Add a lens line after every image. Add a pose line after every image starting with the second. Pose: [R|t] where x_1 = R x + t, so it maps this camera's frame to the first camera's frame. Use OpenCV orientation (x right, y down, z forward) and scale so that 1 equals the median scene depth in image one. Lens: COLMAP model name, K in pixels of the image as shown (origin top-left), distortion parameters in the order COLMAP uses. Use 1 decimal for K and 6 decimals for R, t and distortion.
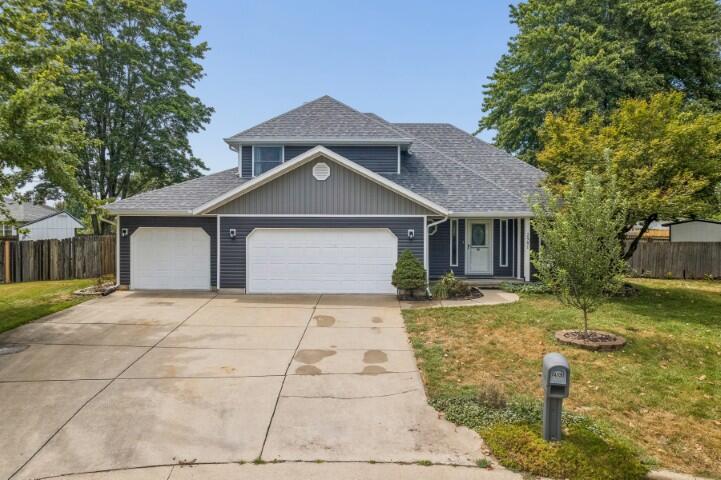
lens RADIAL K [[456.4, 0, 360.5], [0, 456.4, 240.0], [0, 0, 1]] dist [-0.002691, -0.000737]
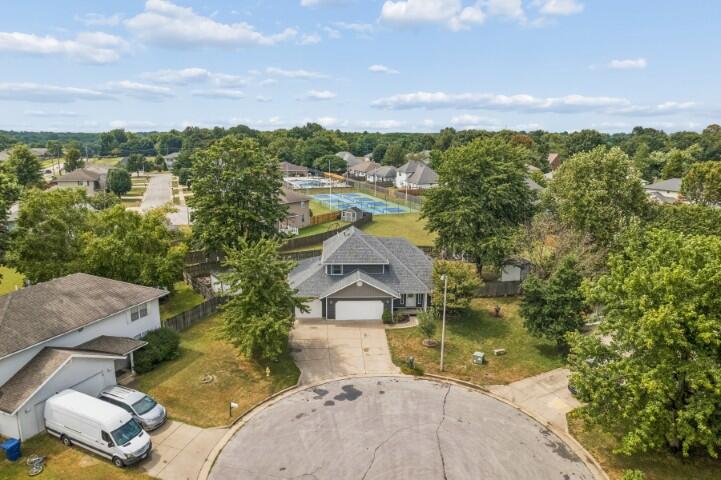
lens RADIAL K [[456.4, 0, 360.5], [0, 456.4, 240.0], [0, 0, 1]] dist [-0.002691, -0.000737]
pose [[0.996862, 0.010436, 0.078472, -0.331161], [-0.026271, 0.978709, 0.203566, -1.075218], [-0.074677, -0.204989, 0.975911, -1.980451]]
